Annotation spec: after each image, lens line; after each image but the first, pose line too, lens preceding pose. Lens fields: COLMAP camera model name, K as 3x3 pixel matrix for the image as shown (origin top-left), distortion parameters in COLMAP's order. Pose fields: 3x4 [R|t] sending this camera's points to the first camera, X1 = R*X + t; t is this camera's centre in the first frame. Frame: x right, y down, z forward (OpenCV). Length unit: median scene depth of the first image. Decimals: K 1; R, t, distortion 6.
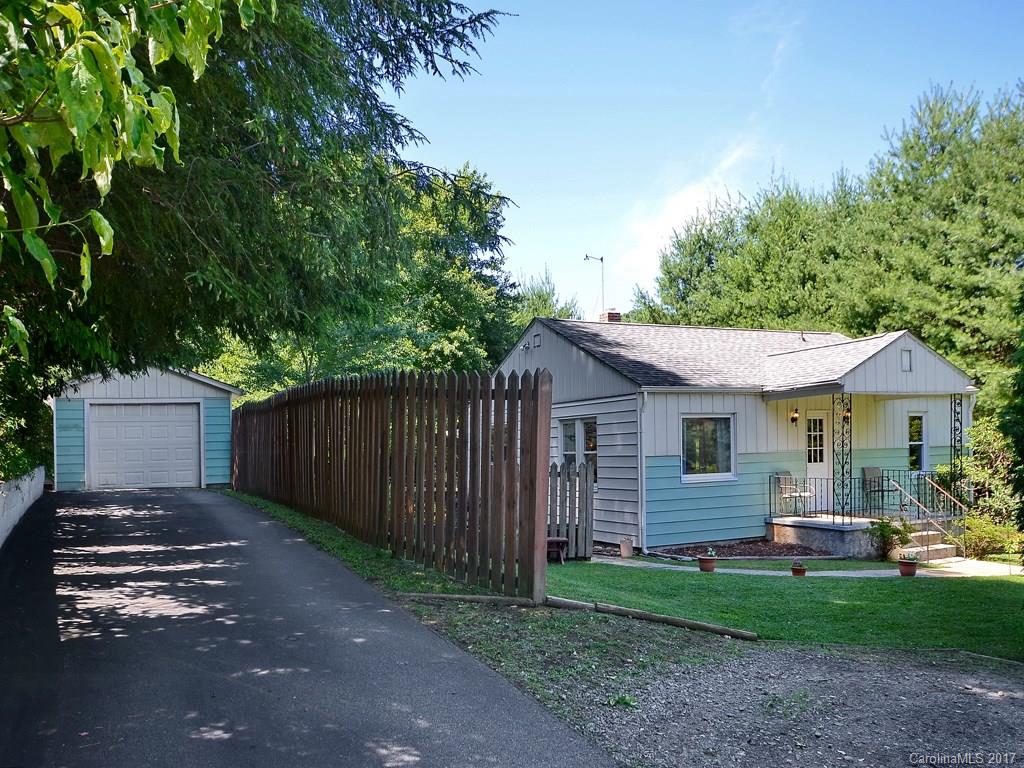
lens RADIAL K [[783.8, 0, 472.2], [0, 783.8, 512.1], [0, 0, 1]] dist [-0.012199, 0.012341]
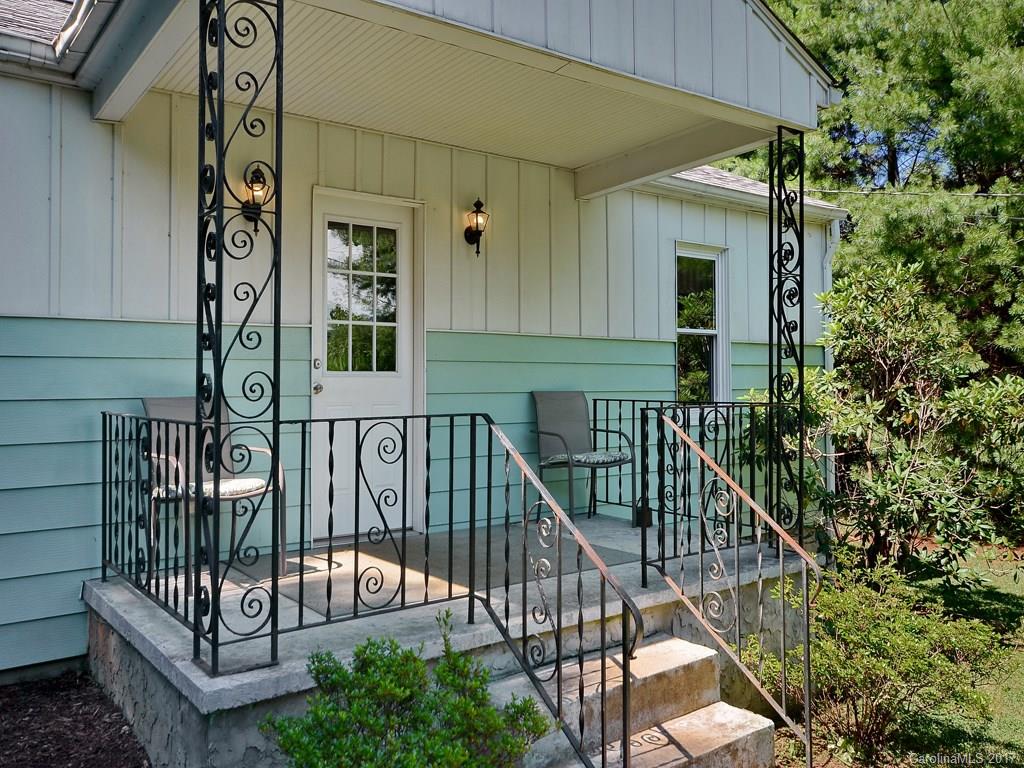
lens RADIAL K [[849.5, 0, 520.9], [0, 849.5, 383.6], [0, 0, 1]] dist [0.005972, 0.003582]
pose [[0.978943, 0.015625, 0.203534, 0.396352], [0.000384, 0.996924, -0.078379, -0.030234], [-0.204132, 0.076807, 0.975926, 0.610932]]
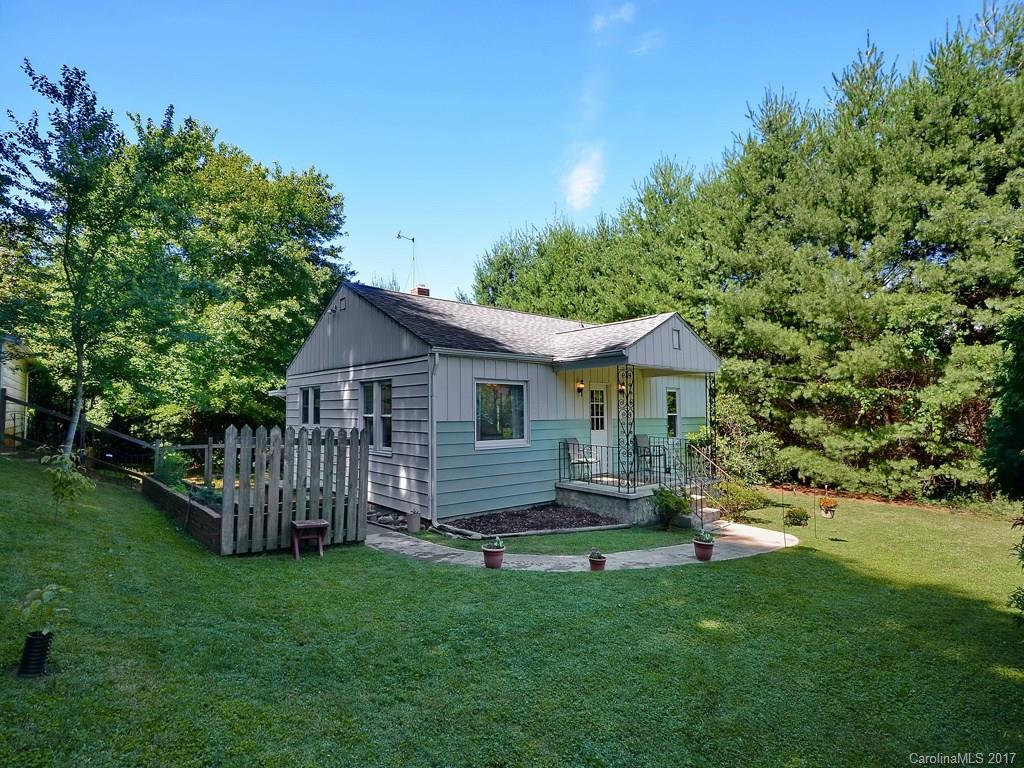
lens RADIAL K [[535.3, 0, 509.4], [0, 535.3, 384.0], [0, 0, 1]] dist [-0.053938, -0.000286]
pose [[0.959454, 0.042093, 0.278703, 0.098754], [-0.004890, 0.991123, -0.132856, -0.024695], [-0.281822, 0.126107, 0.951143, 0.285946]]
